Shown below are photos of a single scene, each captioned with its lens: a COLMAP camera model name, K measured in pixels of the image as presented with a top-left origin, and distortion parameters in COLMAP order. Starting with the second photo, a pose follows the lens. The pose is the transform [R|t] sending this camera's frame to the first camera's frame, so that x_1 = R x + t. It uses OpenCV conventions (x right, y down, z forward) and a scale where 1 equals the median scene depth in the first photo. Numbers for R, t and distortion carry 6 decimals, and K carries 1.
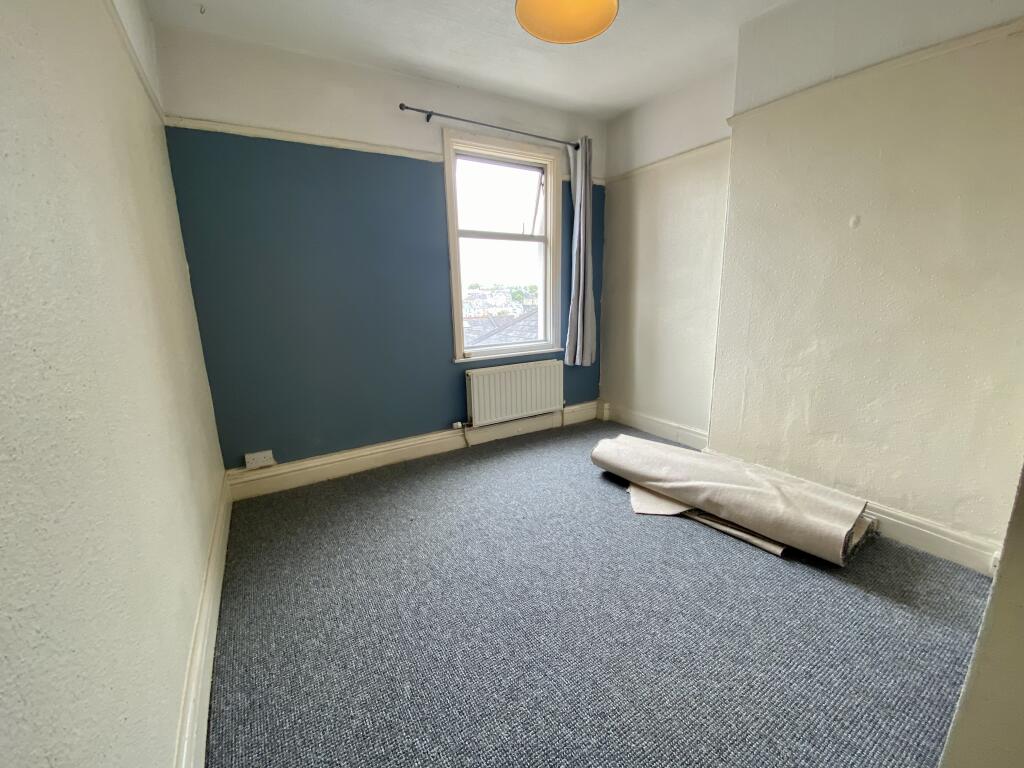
lens RADIAL K [[411.2, 0, 507.0], [0, 411.2, 382.0], [0, 0, 1]] dist [-0.000835, -0.000606]
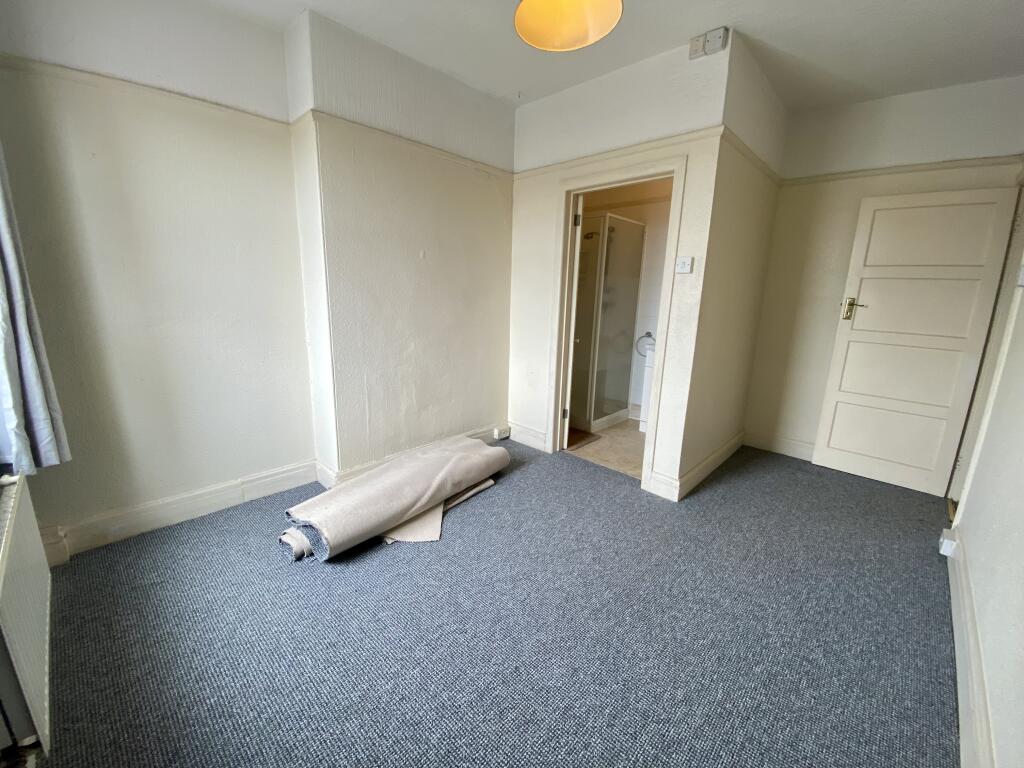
lens RADIAL K [[411.2, 0, 507.0], [0, 411.2, 382.0], [0, 0, 1]] dist [-0.000835, -0.000606]
pose [[-0.256611, -0.198329, 0.945947, -0.592650], [0.189105, 0.949501, 0.250373, -0.251701], [-0.947834, 0.243131, -0.206148, 1.027146]]
